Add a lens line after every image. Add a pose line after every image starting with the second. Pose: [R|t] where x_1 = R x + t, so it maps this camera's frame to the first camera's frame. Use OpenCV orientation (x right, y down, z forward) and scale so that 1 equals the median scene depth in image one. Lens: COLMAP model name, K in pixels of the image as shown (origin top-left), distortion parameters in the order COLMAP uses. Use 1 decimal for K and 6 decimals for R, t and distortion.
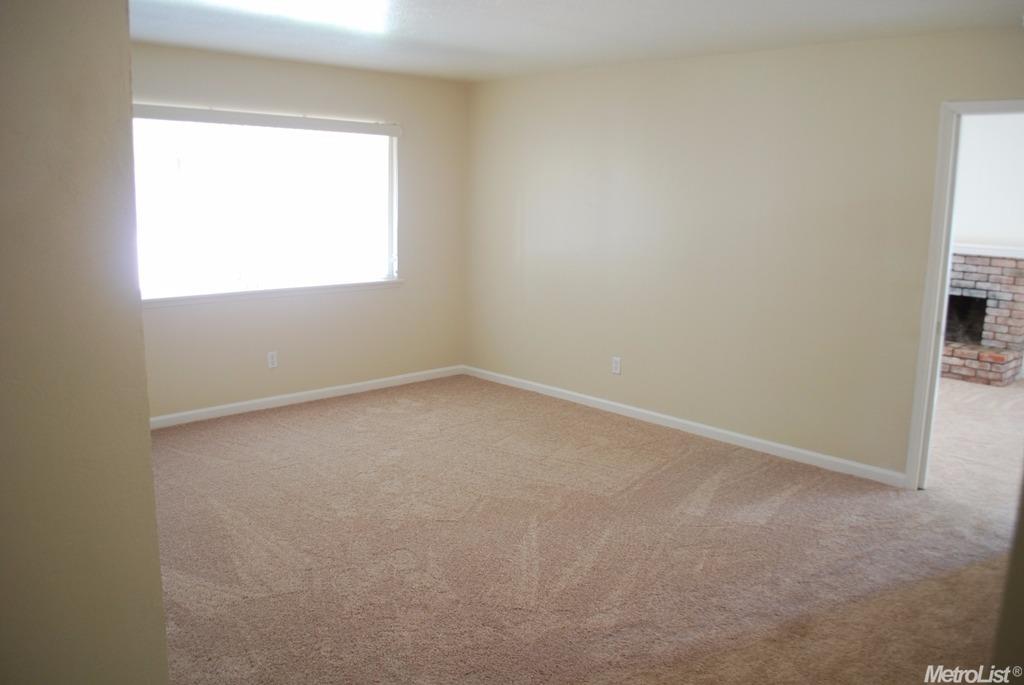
lens RADIAL K [[806.9, 0, 509.5], [0, 806.9, 341.7], [0, 0, 1]] dist [-0.091241, 0.015874]
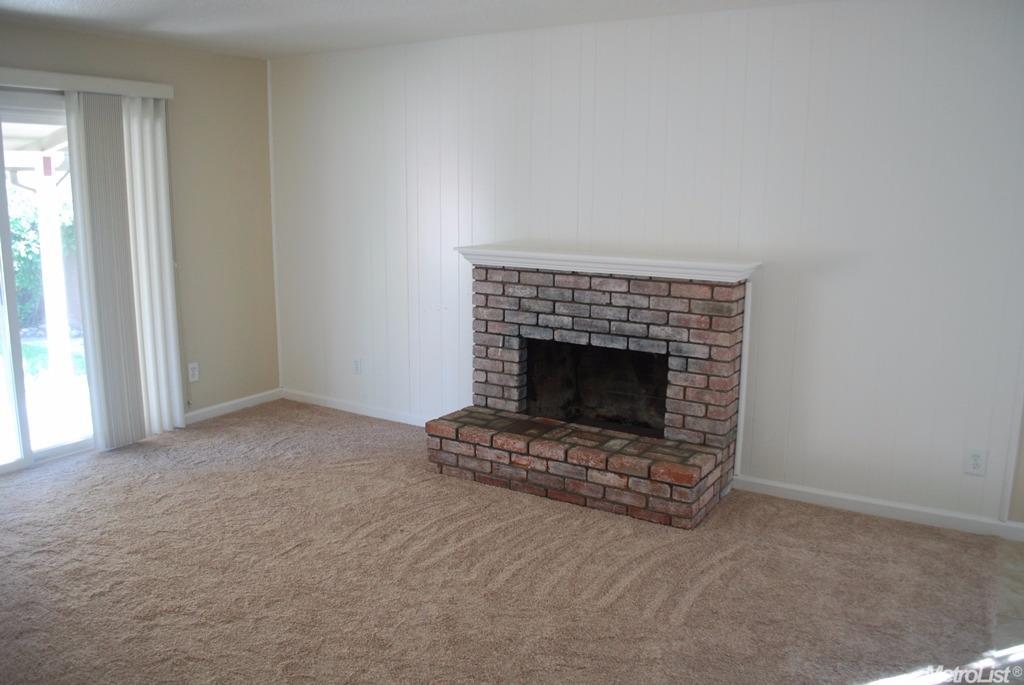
lens RADIAL K [[806.9, 0, 513.6], [0, 806.9, 342.5], [0, 0, 1]] dist [-0.091241, 0.015874]
pose [[0.968320, -0.059534, 0.242514, 0.373159], [0.058183, 0.998225, 0.012733, -0.078955], [-0.242841, 0.001780, 0.970064, 0.480115]]
